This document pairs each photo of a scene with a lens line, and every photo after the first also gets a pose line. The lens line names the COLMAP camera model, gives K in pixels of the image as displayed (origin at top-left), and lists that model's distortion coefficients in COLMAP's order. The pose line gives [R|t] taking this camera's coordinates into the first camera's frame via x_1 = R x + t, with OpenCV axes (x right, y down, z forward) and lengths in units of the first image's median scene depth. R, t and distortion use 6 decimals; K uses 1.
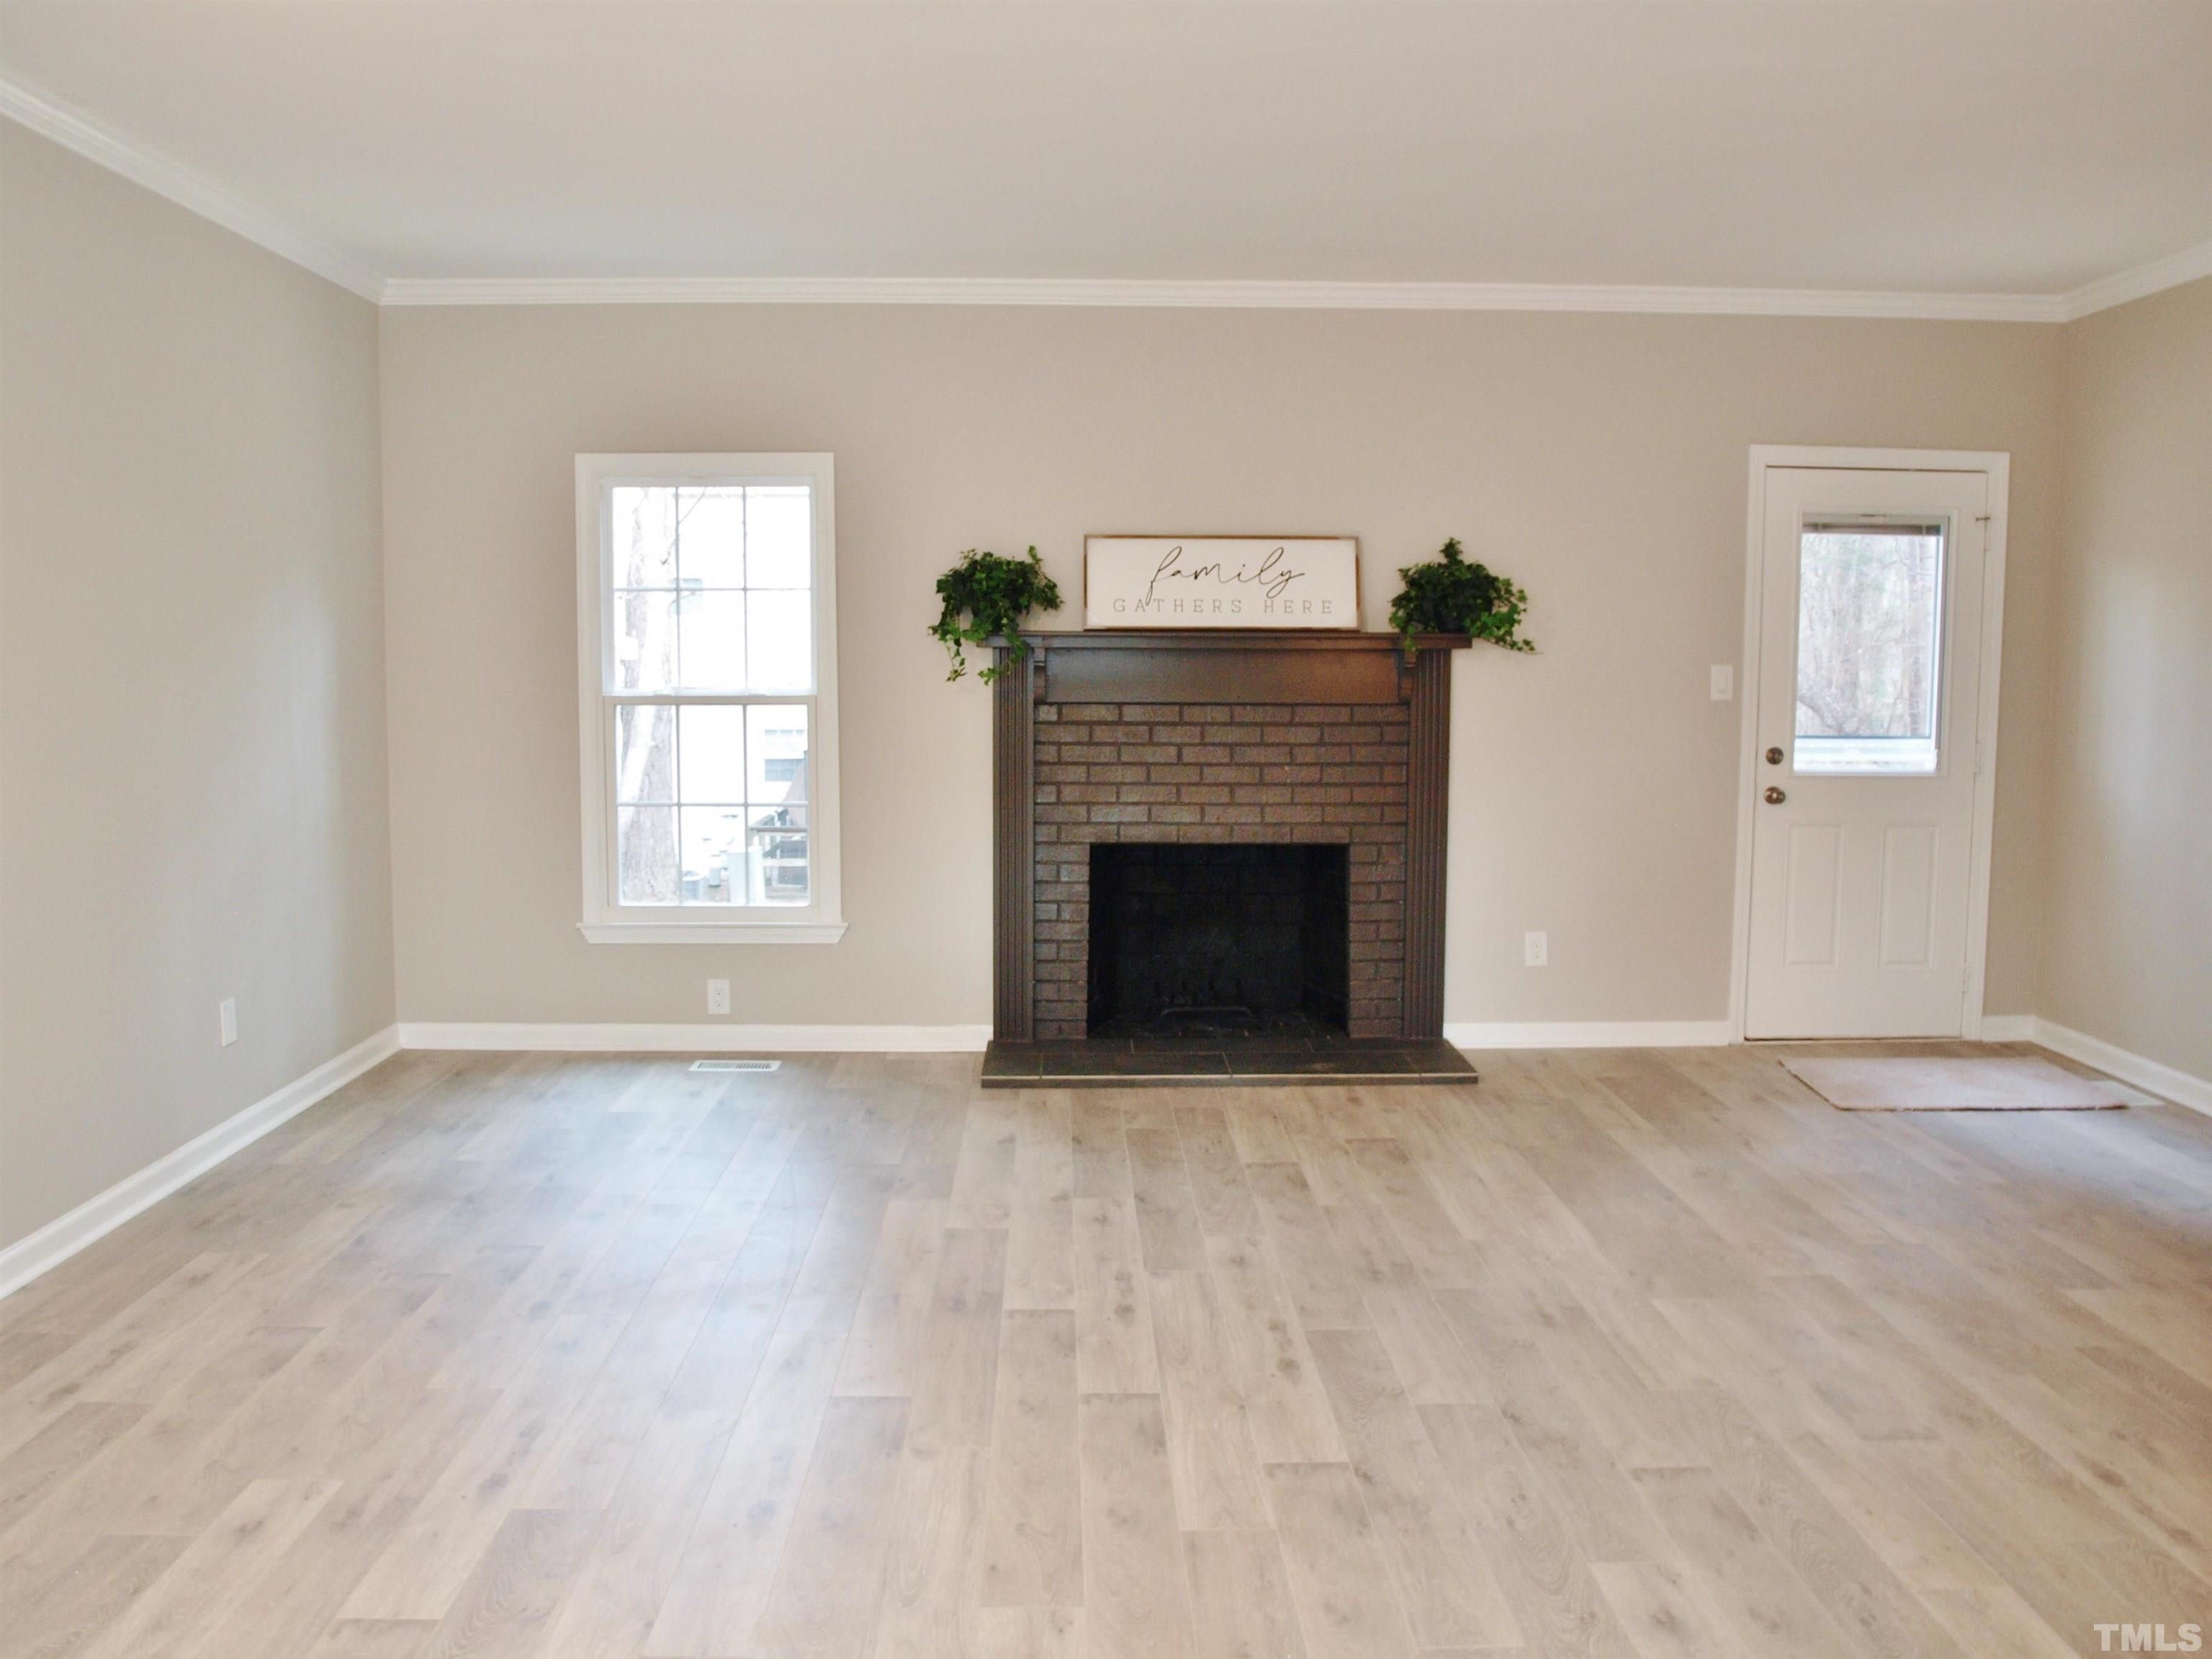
lens RADIAL K [[1764.8, 0, 1095.9], [0, 1764.8, 826.4], [0, 0, 1]] dist [-0.111364, 0.079552]
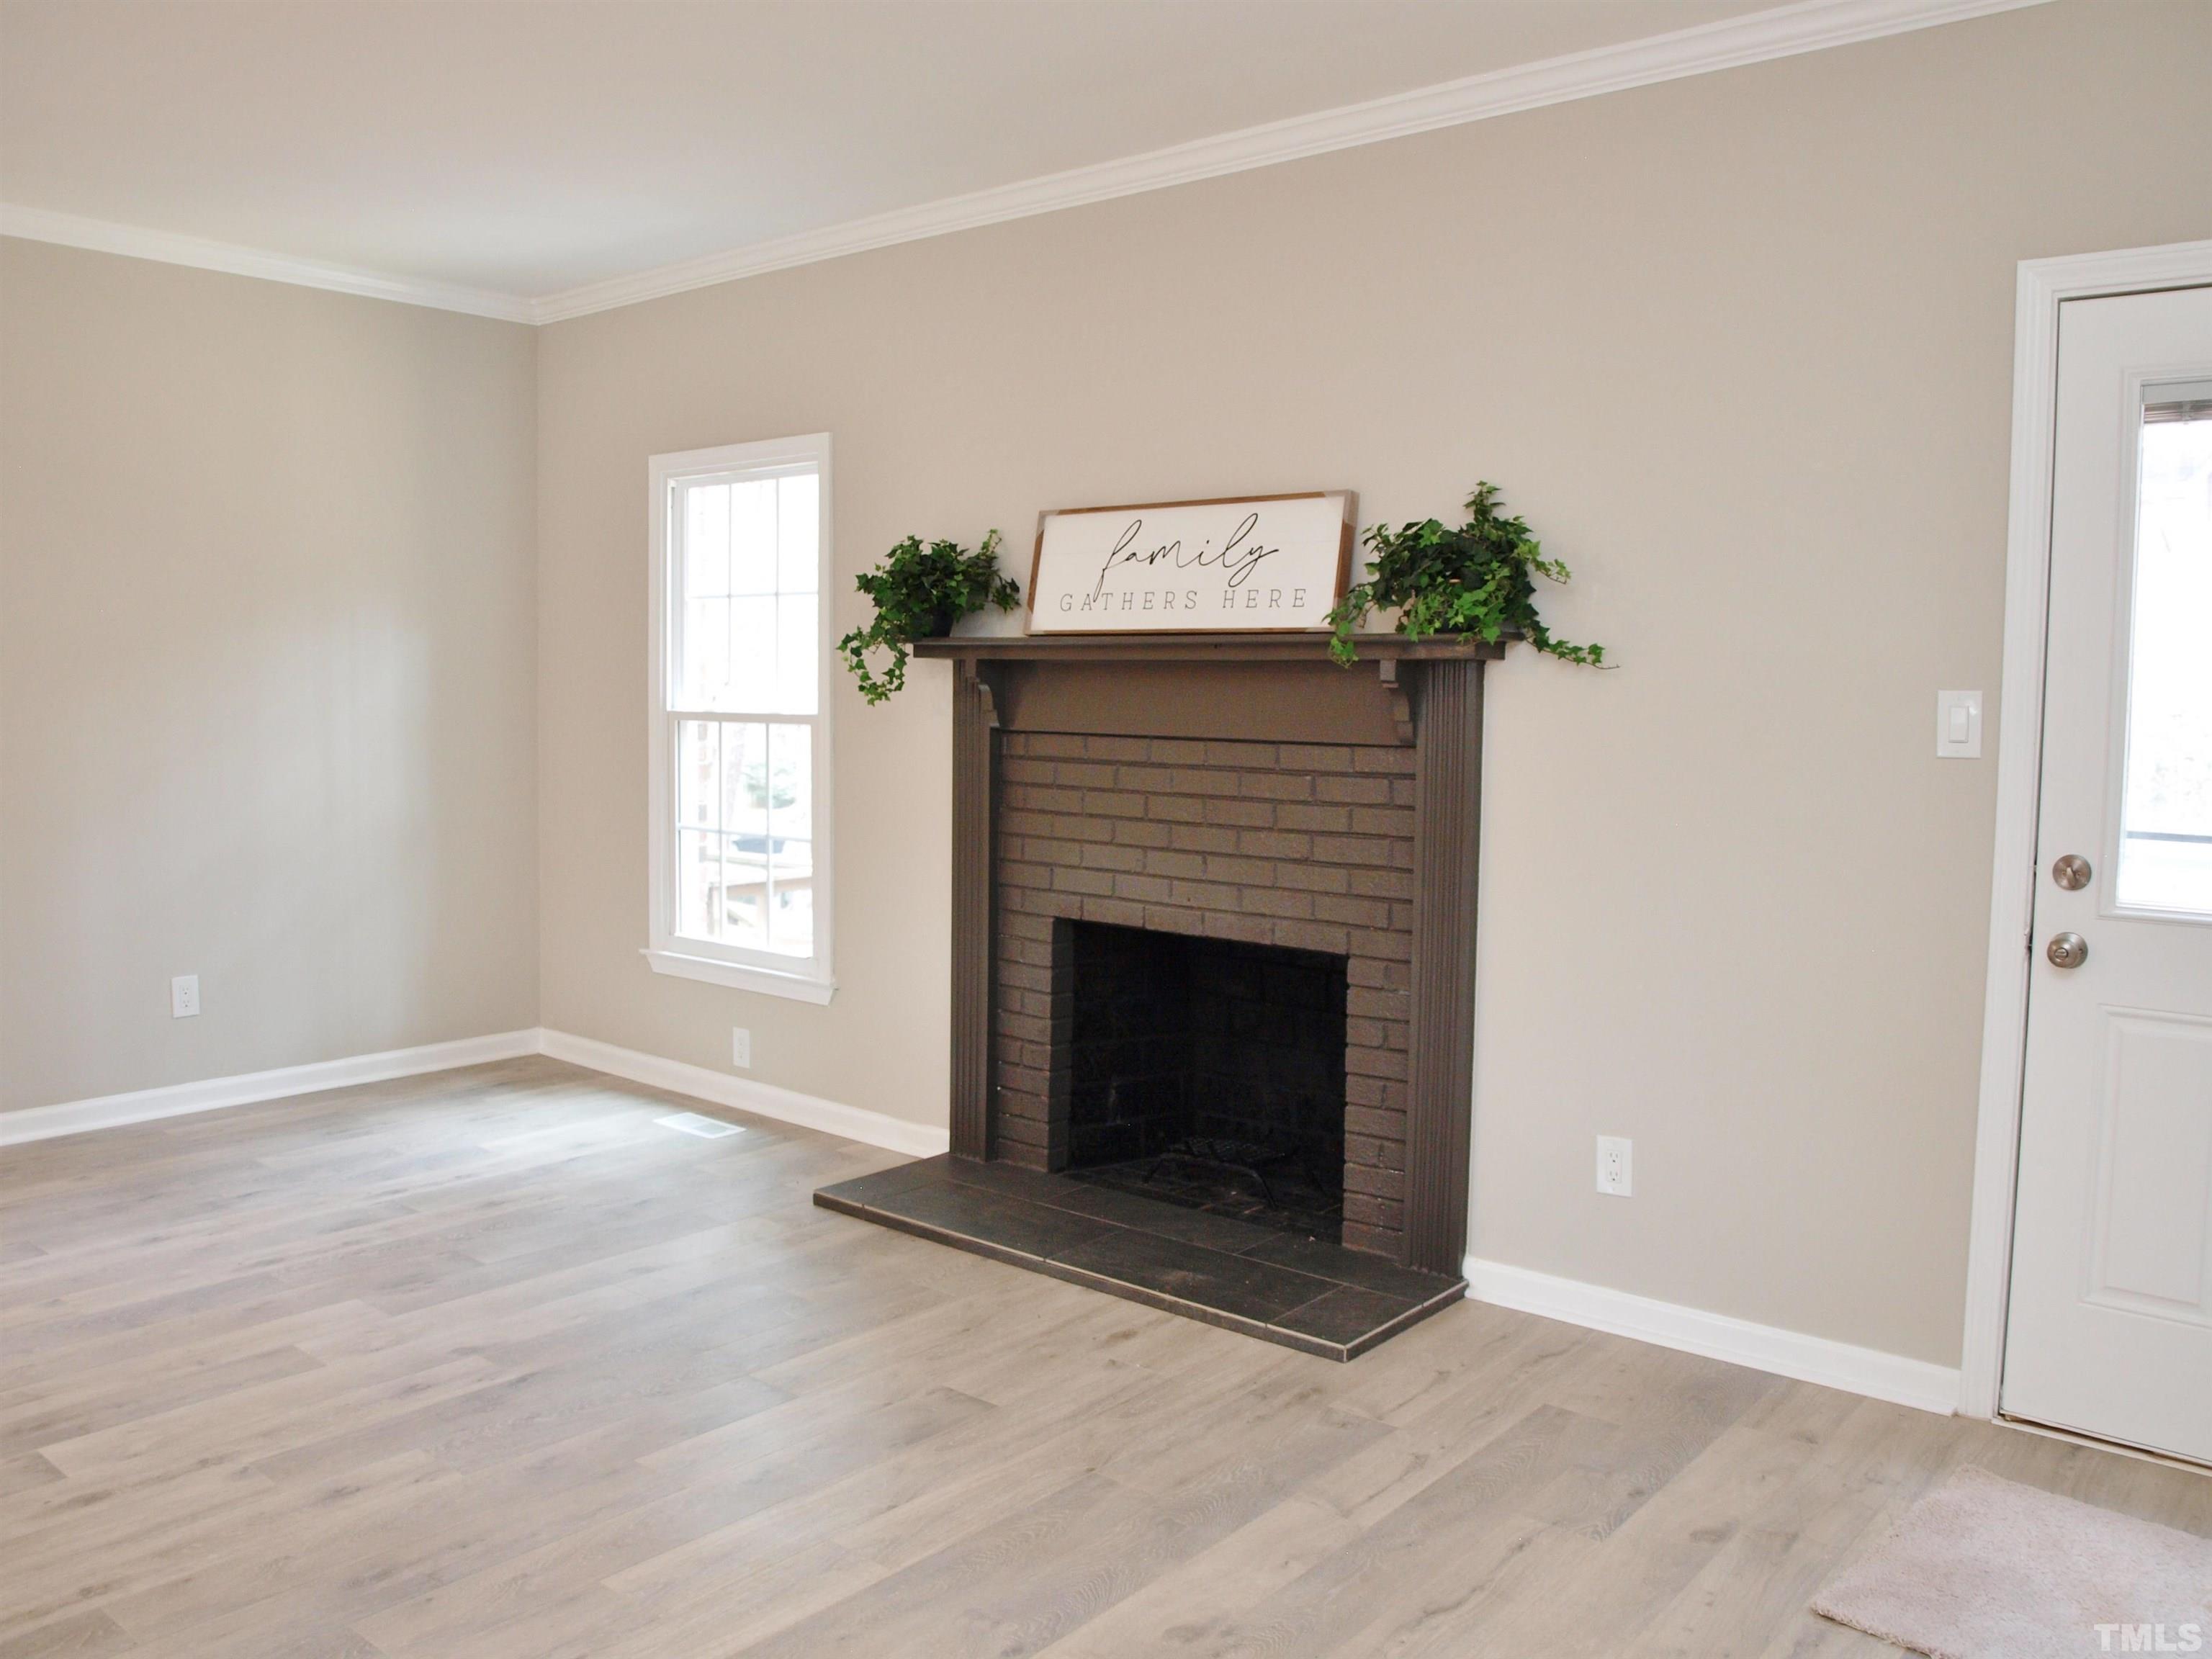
lens RADIAL K [[1760.7, 0, 1094.8], [0, 1760.7, 819.3], [0, 0, 1]] dist [-0.111154, 0.079050]
pose [[0.748649, 0.058869, -0.660348, 0.521752], [-0.076402, 0.997074, 0.002269, -0.036489], [0.658549, 0.048753, 0.750957, 0.454040]]
